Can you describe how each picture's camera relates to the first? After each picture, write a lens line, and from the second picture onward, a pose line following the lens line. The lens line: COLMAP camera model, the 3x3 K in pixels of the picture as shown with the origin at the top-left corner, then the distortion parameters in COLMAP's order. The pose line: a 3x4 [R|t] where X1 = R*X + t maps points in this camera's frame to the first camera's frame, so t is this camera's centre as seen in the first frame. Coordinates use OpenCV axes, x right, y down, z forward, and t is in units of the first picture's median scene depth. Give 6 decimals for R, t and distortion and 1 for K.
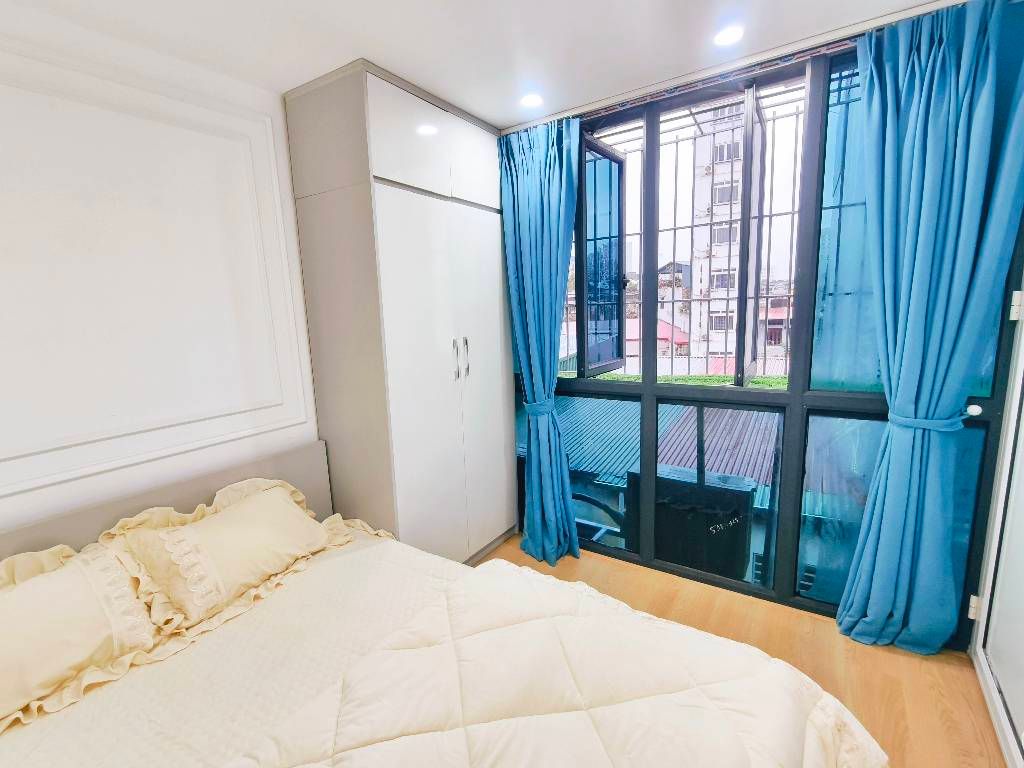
lens RADIAL K [[471.6, 0, 509.4], [0, 471.6, 385.0], [0, 0, 1]] dist [-0.005057, -0.000703]
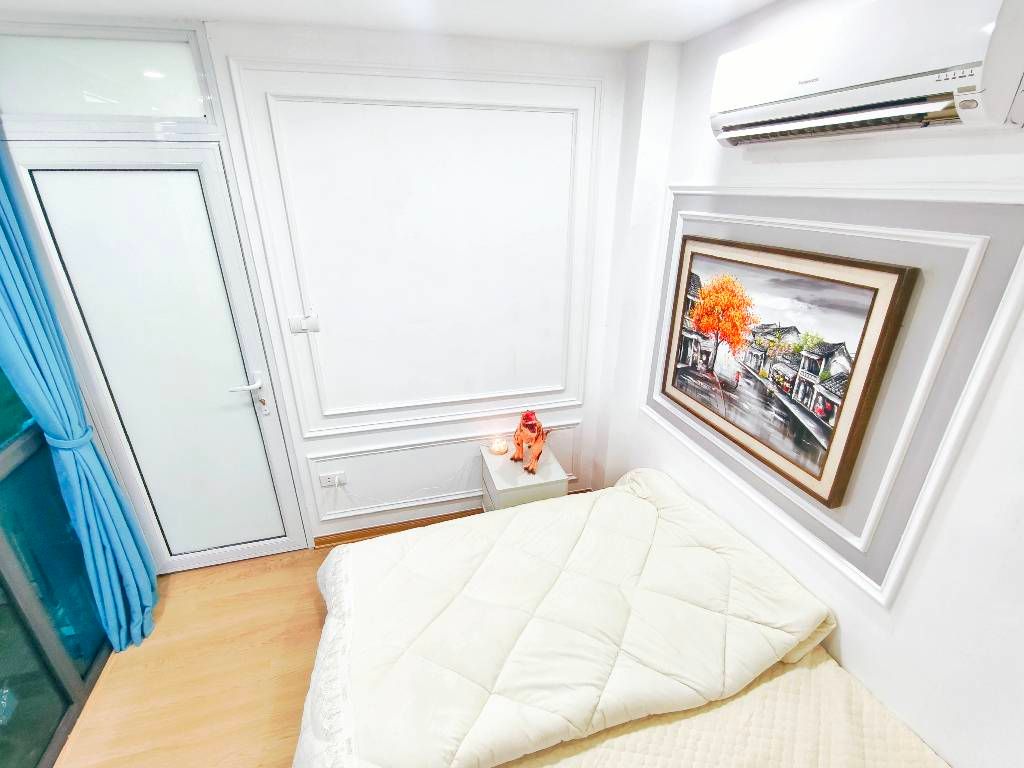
lens RADIAL K [[471.6, 0, 509.4], [0, 471.6, 385.0], [0, 0, 1]] dist [-0.005057, -0.000703]
pose [[-0.769672, -0.215378, 0.601013, -0.403054], [0.134935, 0.865236, 0.482866, -0.335716], [-0.624017, 0.452746, -0.636886, 0.853414]]
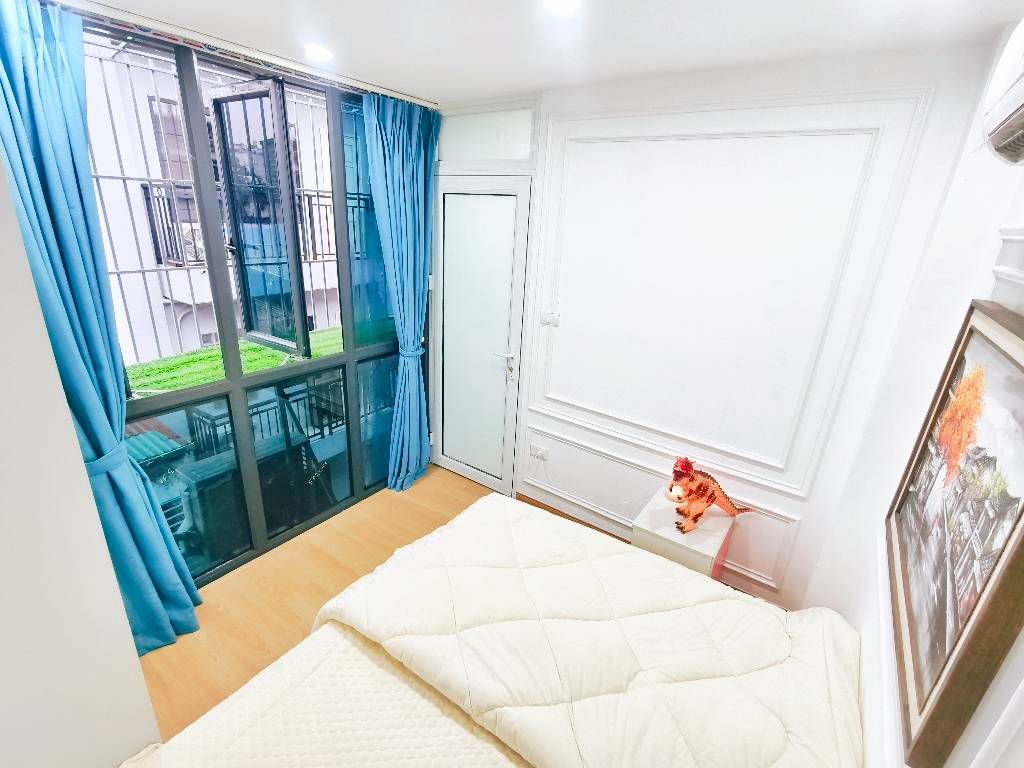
lens RADIAL K [[471.6, 0, 509.4], [0, 471.6, 385.0], [0, 0, 1]] dist [-0.005057, -0.000703]
pose [[0.015834, -0.308703, 0.951027, -0.671175], [0.115150, 0.945380, 0.304953, -0.245366], [-0.993222, 0.104682, 0.050516, 0.485283]]
